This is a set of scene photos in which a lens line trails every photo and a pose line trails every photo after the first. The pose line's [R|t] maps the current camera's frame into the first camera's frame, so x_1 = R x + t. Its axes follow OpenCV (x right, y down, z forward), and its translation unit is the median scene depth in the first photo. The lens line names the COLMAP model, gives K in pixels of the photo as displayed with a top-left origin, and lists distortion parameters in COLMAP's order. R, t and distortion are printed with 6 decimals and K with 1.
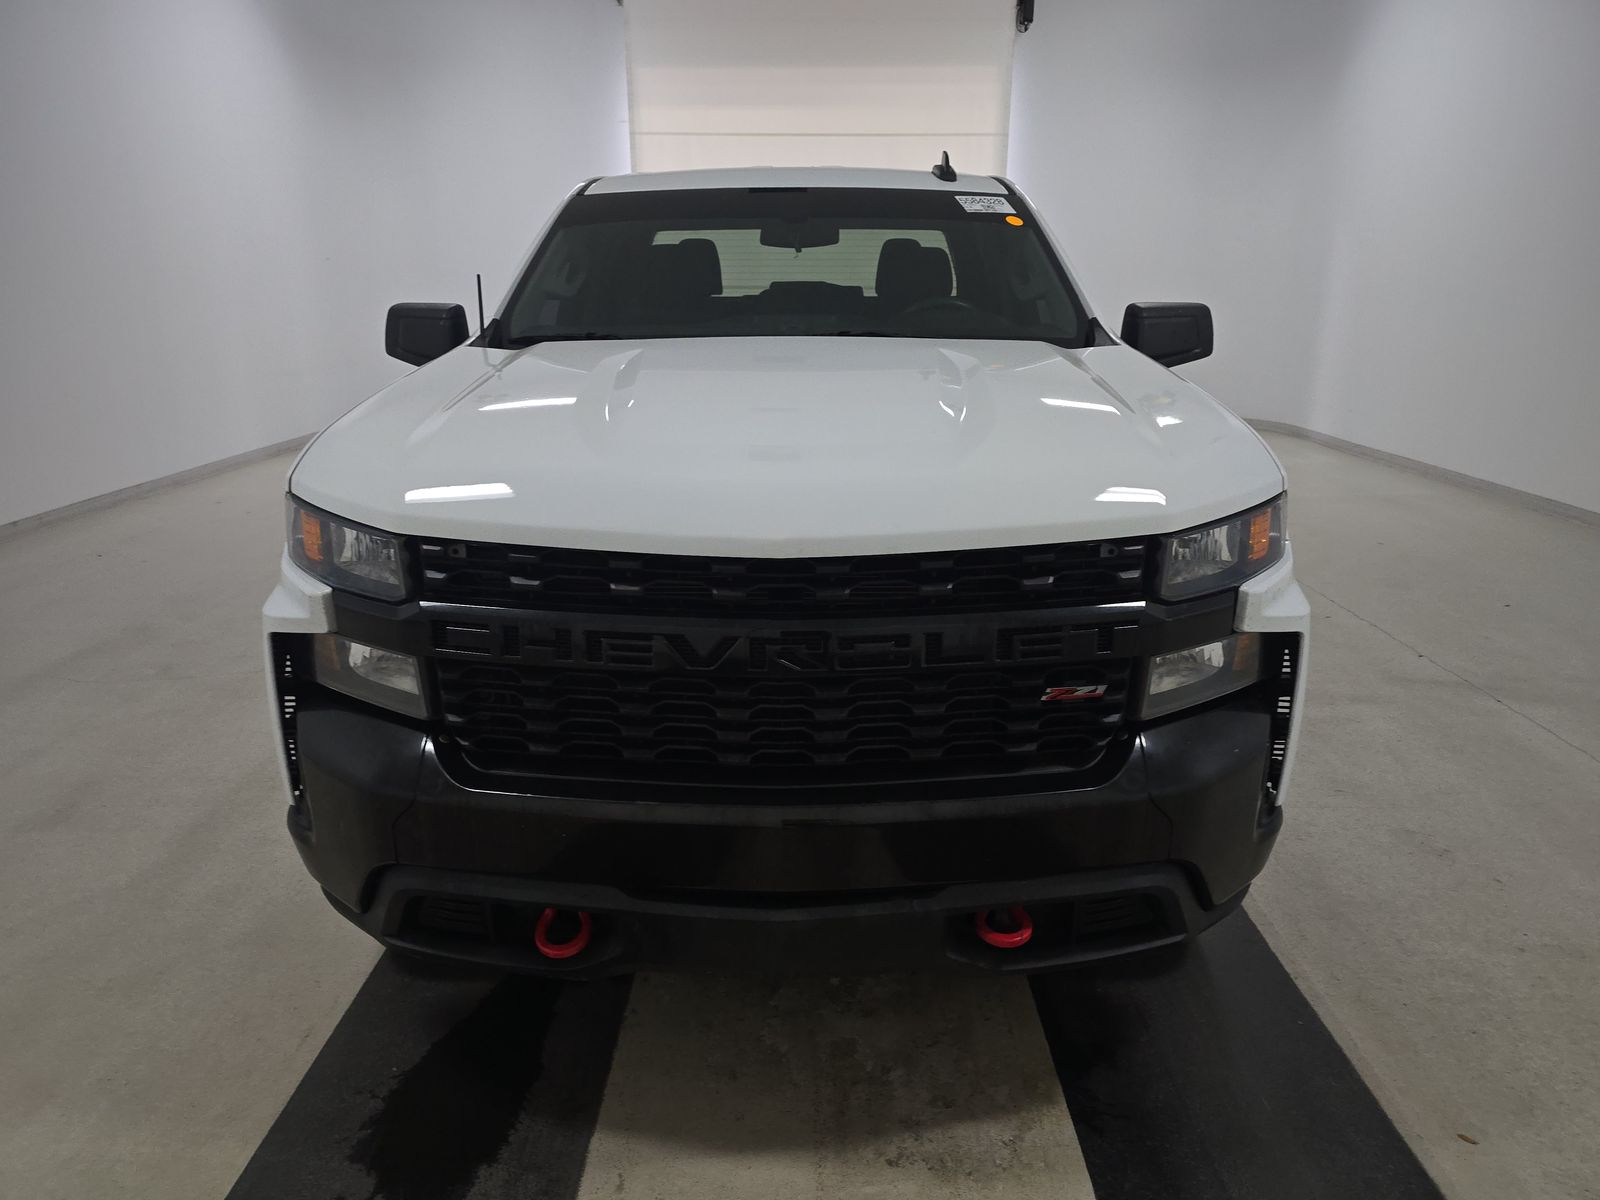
lens RADIAL K [[1083.5, 0, 800.0], [0, 1083.5, 600.0], [0, 0, 1]] dist [0.057255, -0.051589]
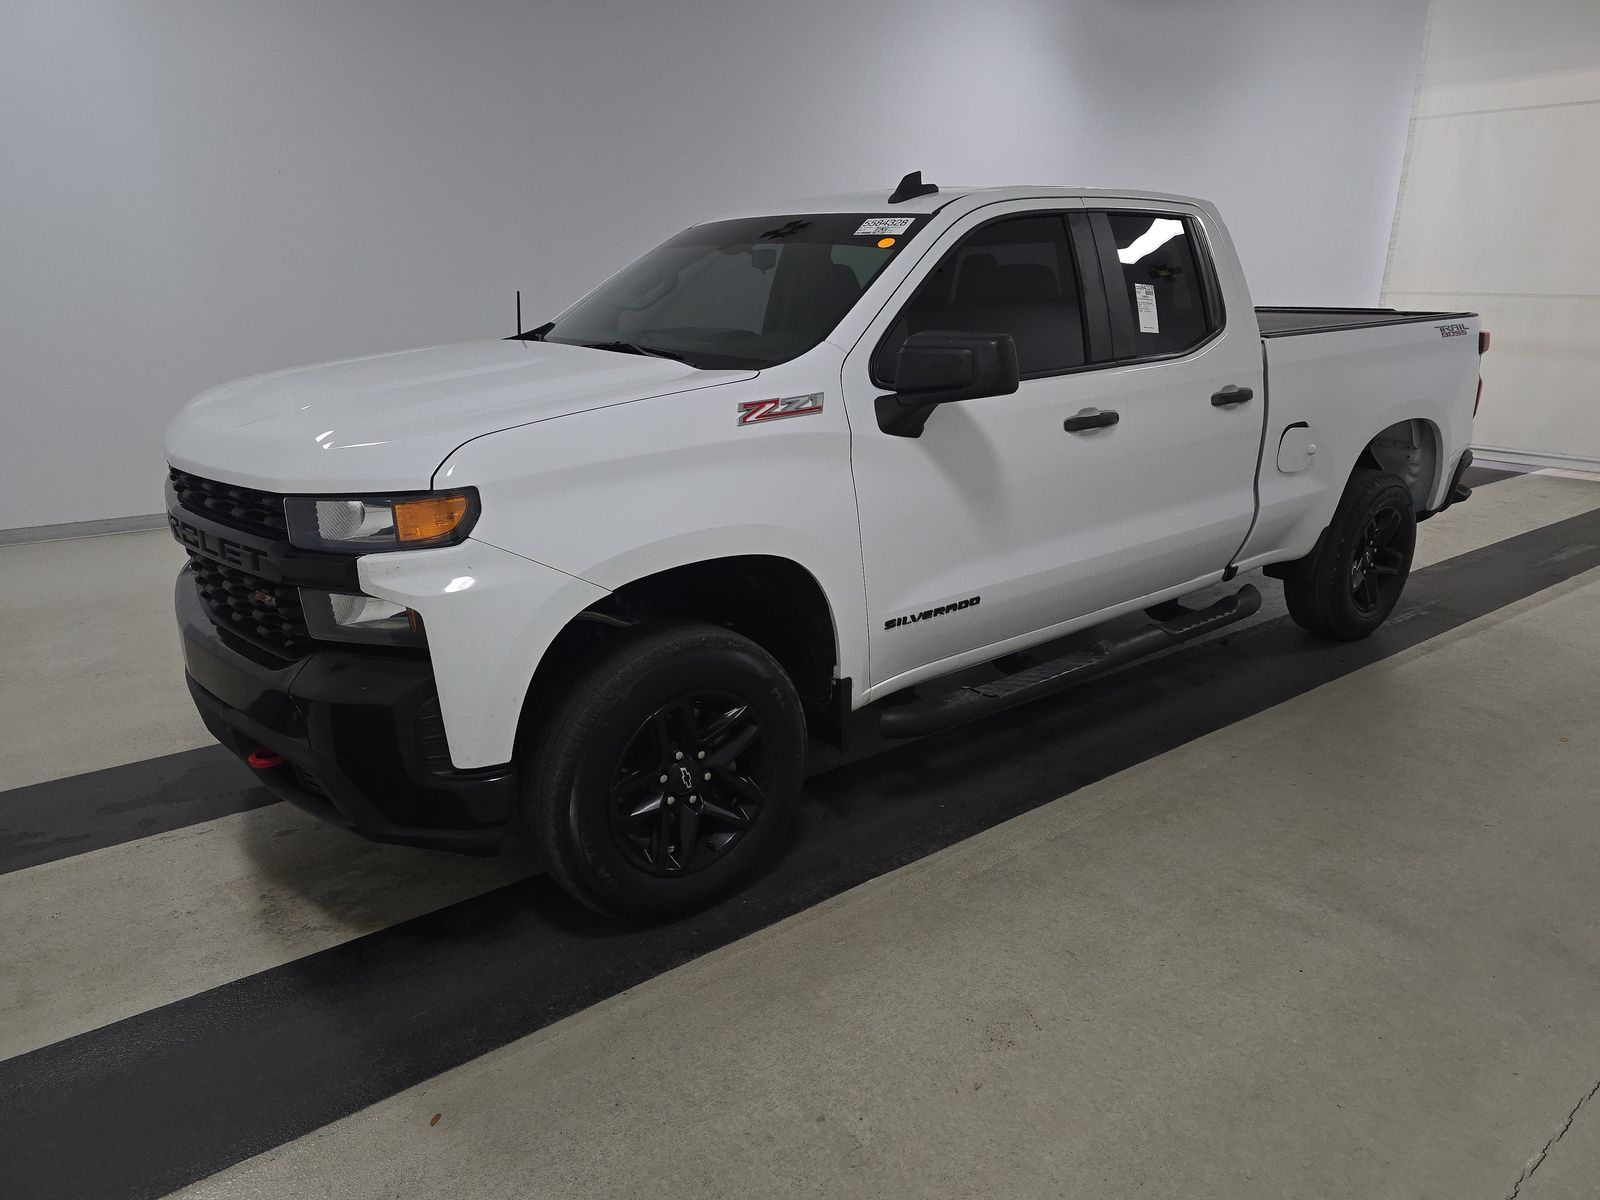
lens RADIAL K [[1083.5, 0, 800.0], [0, 1083.5, 600.0], [0, 0, 1]] dist [0.057255, -0.051589]
pose [[0.624148, 0.229932, -0.746706, 1.418375], [-0.229474, 0.967513, 0.106115, -0.179065], [0.746848, 0.105118, 0.656635, 0.483200]]
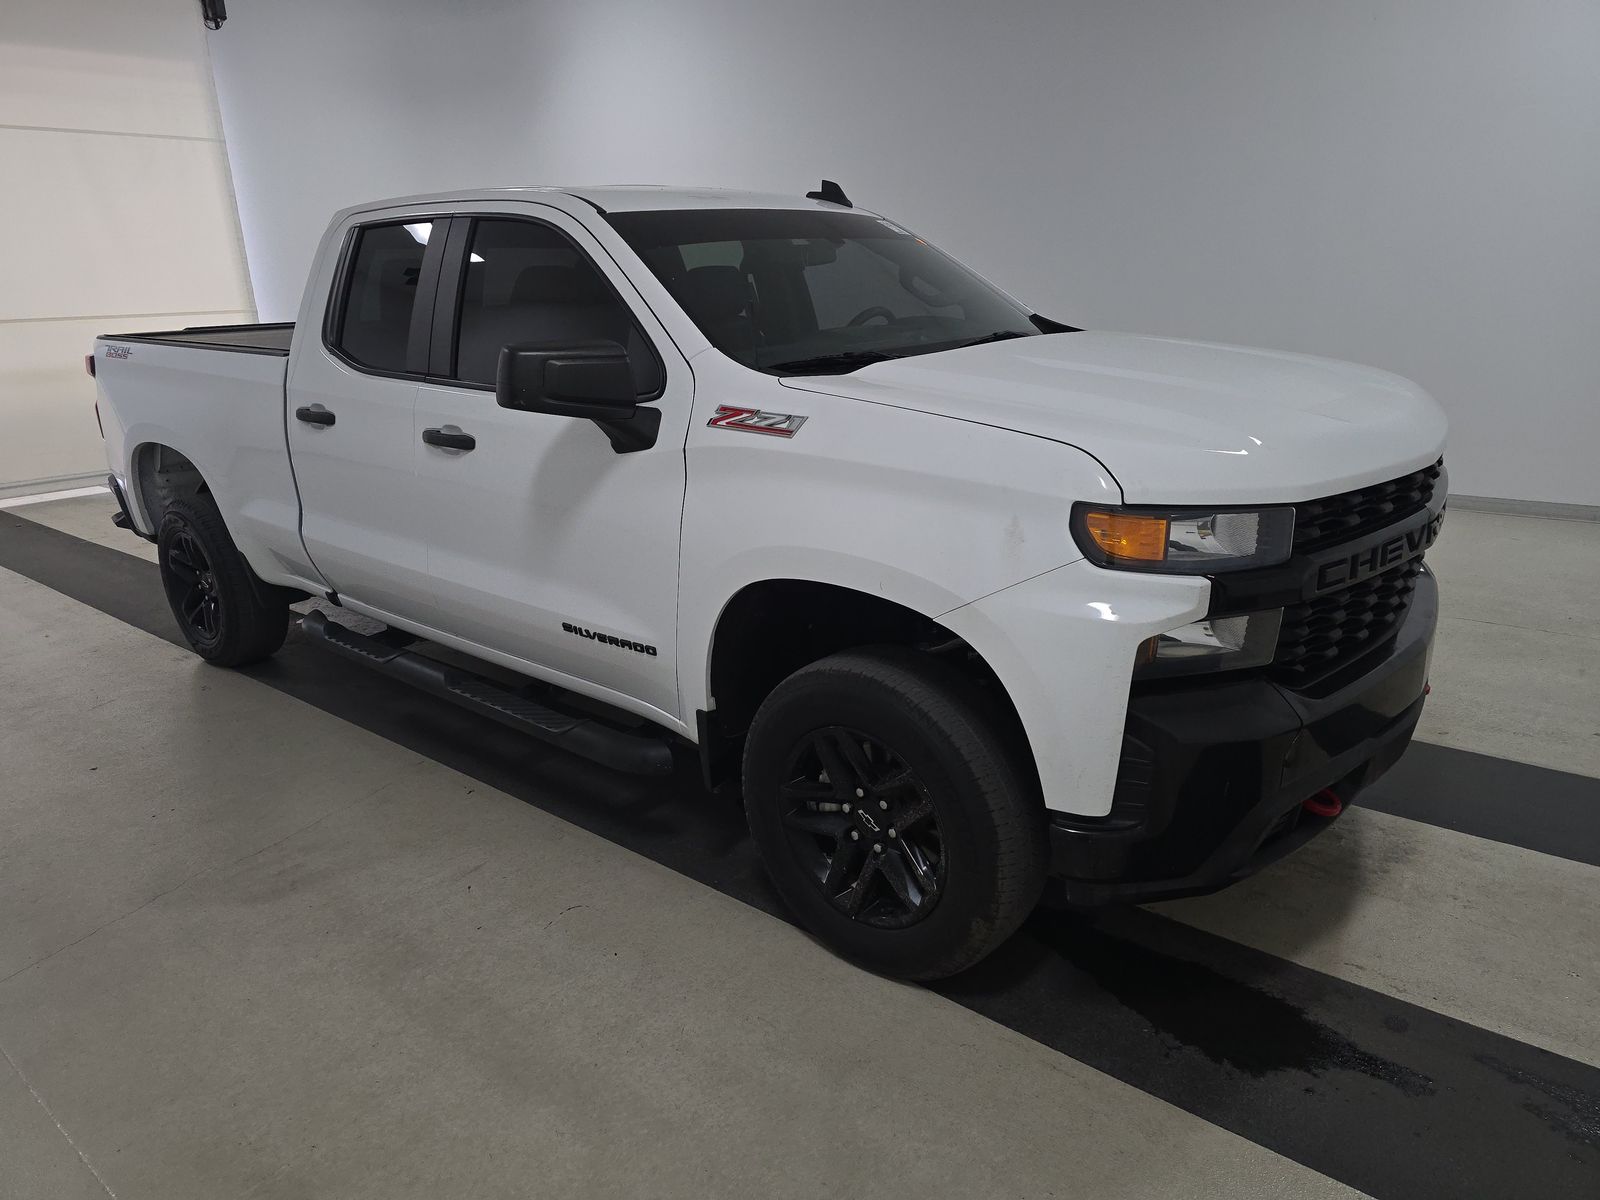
lens RADIAL K [[1083.5, 0, 800.0], [0, 1083.5, 600.0], [0, 0, 1]] dist [0.057255, -0.051589]
pose [[0.635186, -0.245113, 0.732433, -1.299543], [0.255143, 0.961660, 0.100558, -0.175161], [-0.729000, 0.123002, 0.673372, 0.487128]]
